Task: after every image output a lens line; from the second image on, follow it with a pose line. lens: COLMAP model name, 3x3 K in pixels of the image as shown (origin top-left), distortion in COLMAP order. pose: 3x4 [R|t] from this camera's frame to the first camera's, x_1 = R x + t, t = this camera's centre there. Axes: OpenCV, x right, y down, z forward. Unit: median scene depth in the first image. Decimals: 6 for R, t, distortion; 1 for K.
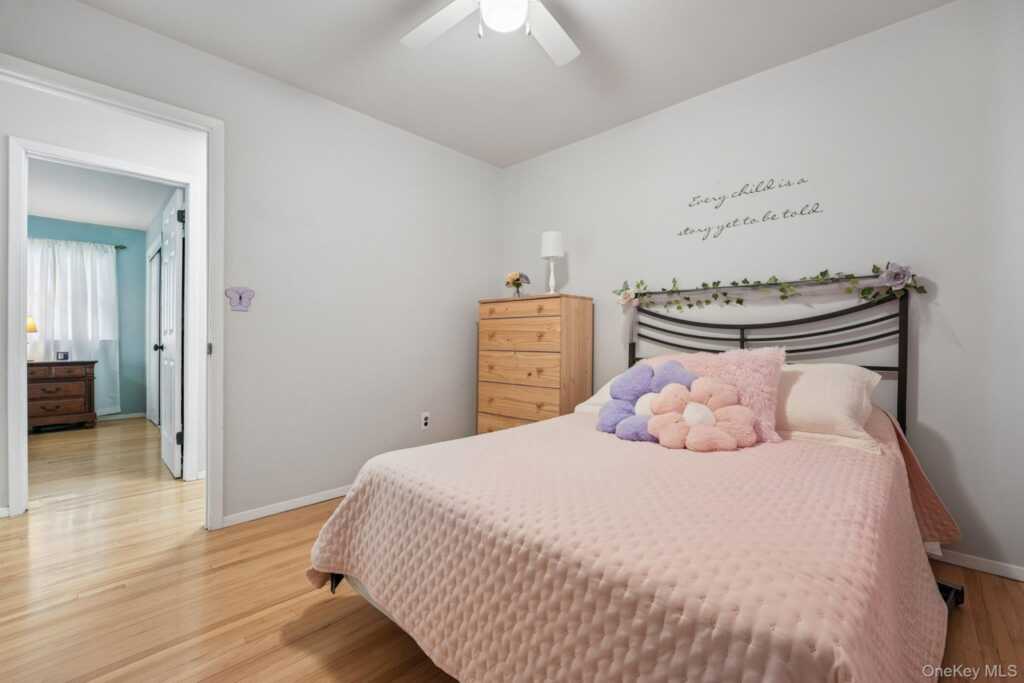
lens RADIAL K [[424.0, 0, 512.3], [0, 424.0, 341.8], [0, 0, 1]] dist [-0.018980, 0.001673]
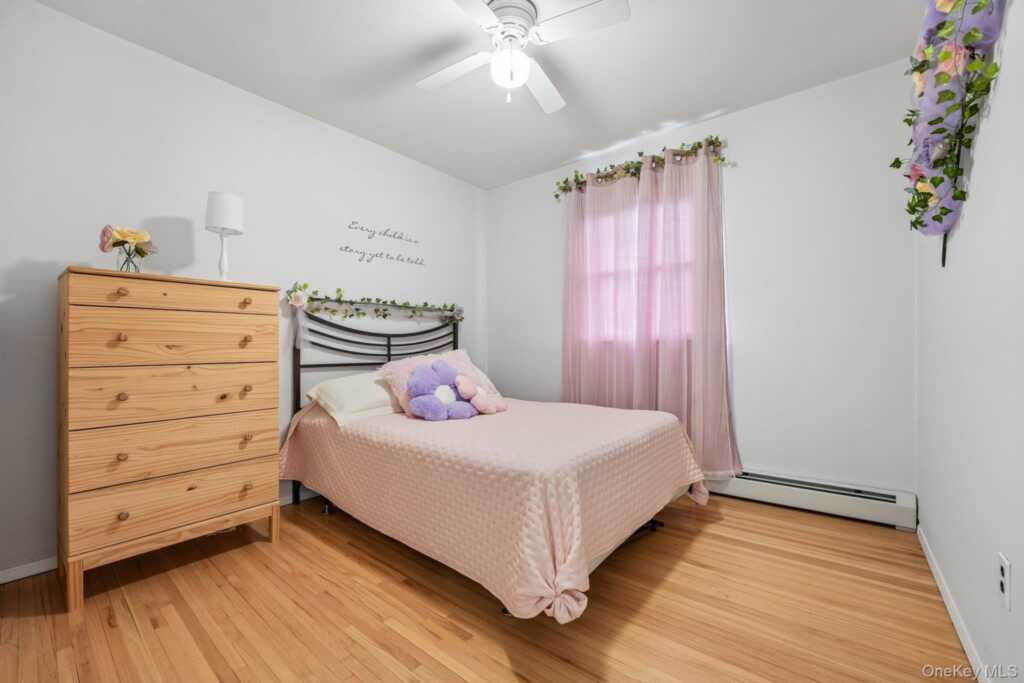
lens RADIAL K [[424.0, 0, 512.1], [0, 424.0, 340.8], [0, 0, 1]] dist [-0.018980, 0.001673]
pose [[-0.094194, 0.005932, 0.995536, -0.952055], [0.000238, 0.999982, -0.005936, -0.012769], [-0.995554, -0.000323, -0.094194, 0.855378]]
